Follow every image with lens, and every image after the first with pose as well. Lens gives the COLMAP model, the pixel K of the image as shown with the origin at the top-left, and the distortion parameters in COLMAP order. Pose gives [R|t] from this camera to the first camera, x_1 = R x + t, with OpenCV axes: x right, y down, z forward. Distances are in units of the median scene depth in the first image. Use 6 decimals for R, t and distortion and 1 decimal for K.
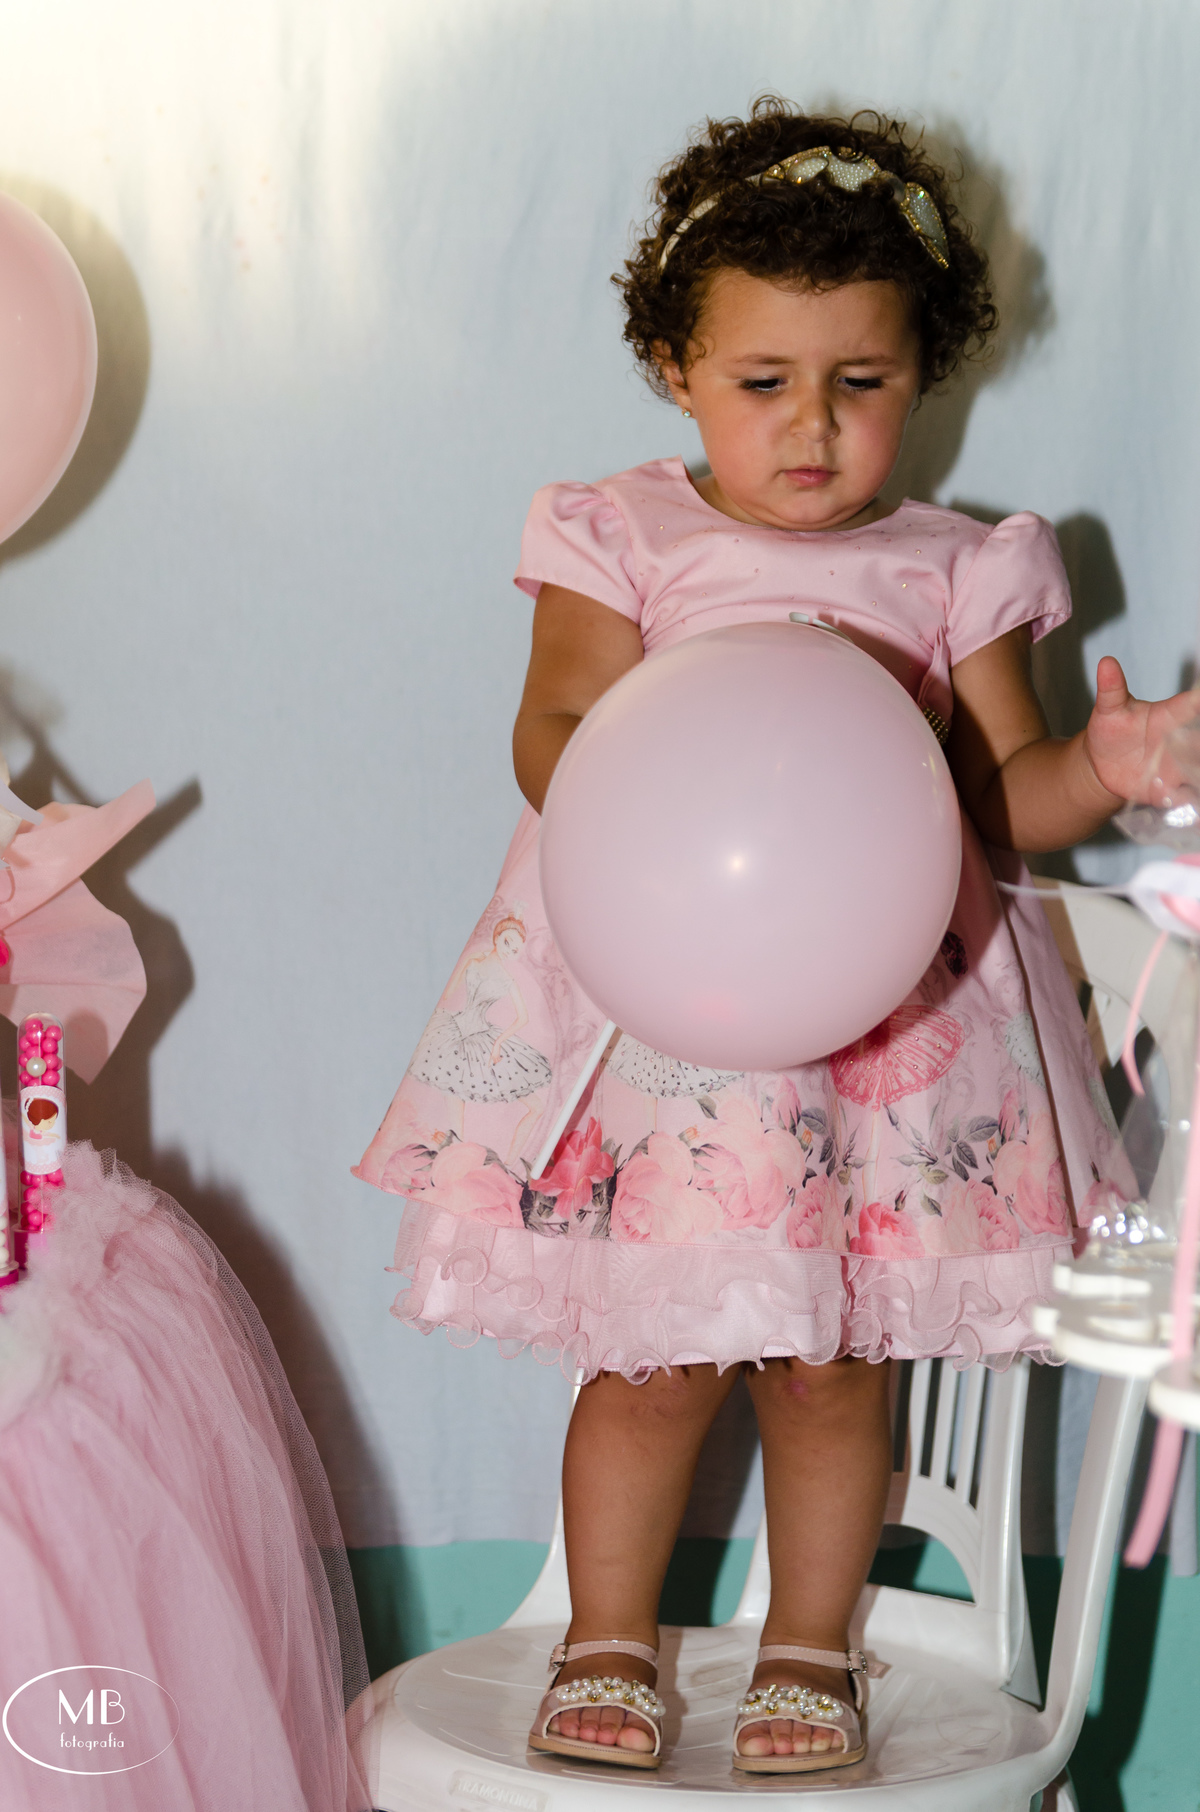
lens RADIAL K [[3339.9, 0, 600.0], [0, 3339.9, 906.0], [0, 0, 1]] dist [-0.018158, 0.034394]
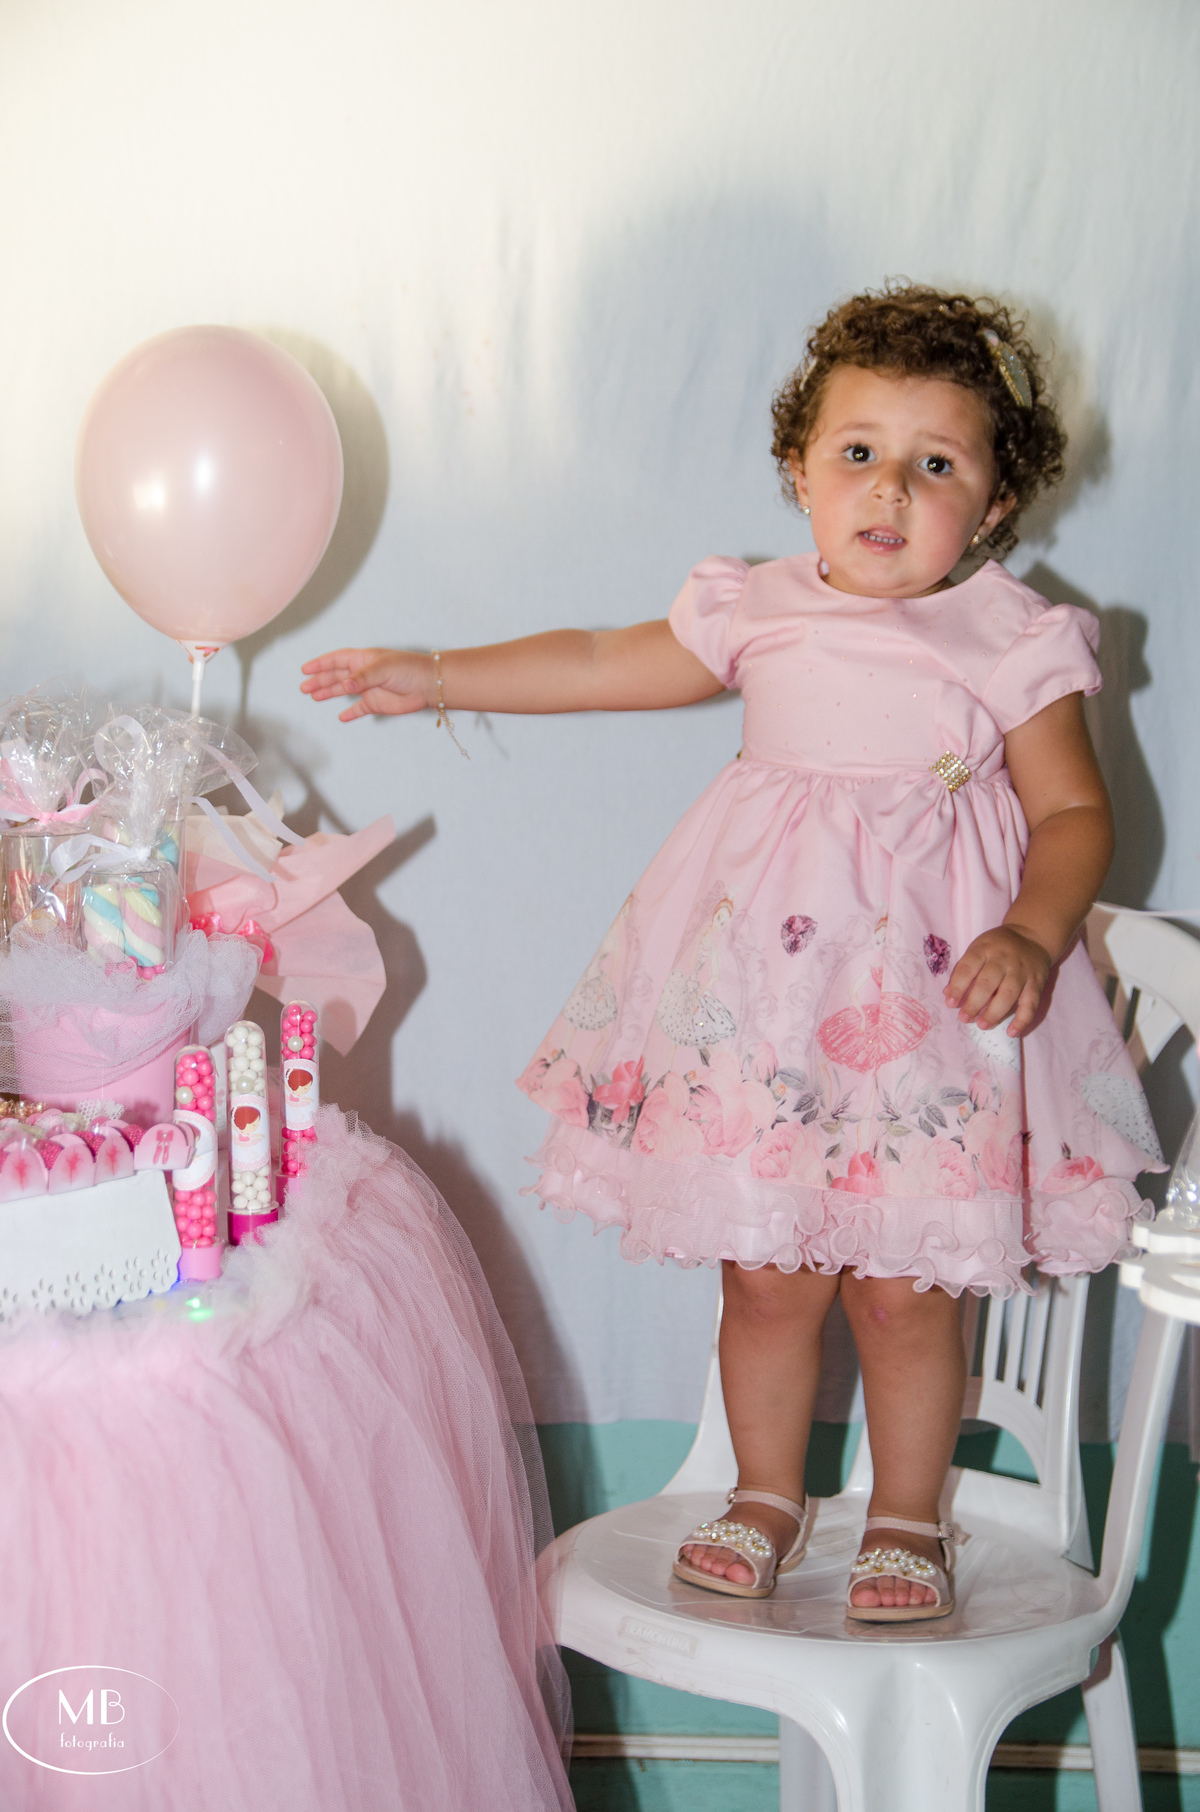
lens RADIAL K [[2214.7, 0, 600.0], [0, 2214.7, 906.0], [0, 0, 1]] dist [0.008361, 0.004617]
pose [[0.999231, 0.014079, -0.036582, -0.025902], [-0.014196, 0.999895, -0.002930, -0.002211], [0.036537, 0.003447, 0.999326, 0.177867]]
